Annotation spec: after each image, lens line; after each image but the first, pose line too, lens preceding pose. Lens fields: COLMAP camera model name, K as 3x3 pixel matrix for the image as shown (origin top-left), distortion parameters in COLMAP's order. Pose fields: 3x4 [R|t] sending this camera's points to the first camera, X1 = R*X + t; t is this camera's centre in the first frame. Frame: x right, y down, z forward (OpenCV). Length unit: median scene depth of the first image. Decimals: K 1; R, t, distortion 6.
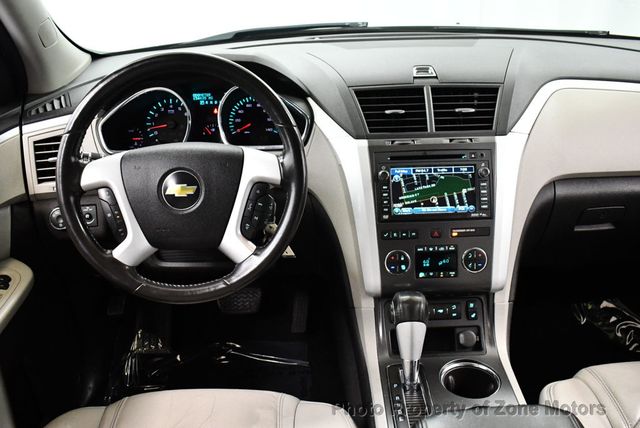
lens RADIAL K [[652.9, 0, 321.7], [0, 652.9, 216.3], [0, 0, 1]] dist [-0.096953, 0.000000]
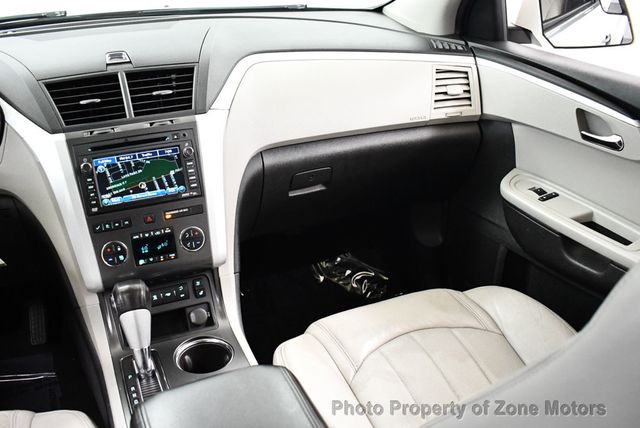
lens RADIAL K [[652.9, 0, 326.6], [0, 652.9, 214.8], [0, 0, 1]] dist [-0.096953, 0.000000]
pose [[0.923135, -0.149296, 0.354304, 0.074569], [0.141383, 0.988777, 0.048279, 0.010917], [-0.357536, 0.005524, 0.933883, -0.023313]]
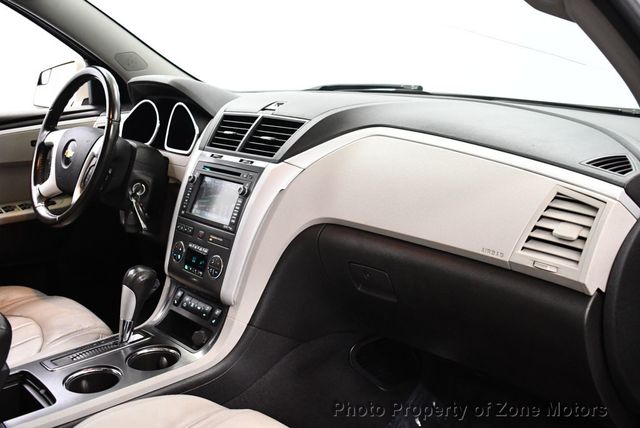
lens RADIAL K [[652.9, 0, 320.1], [0, 652.9, 211.9], [0, 0, 1]] dist [-0.096953, 0.000000]
pose [[0.669618, 0.194688, -0.716734, 1.112159], [-0.312287, 0.949384, -0.033876, -0.037723], [0.673861, 0.246511, 0.696523, 0.332822]]
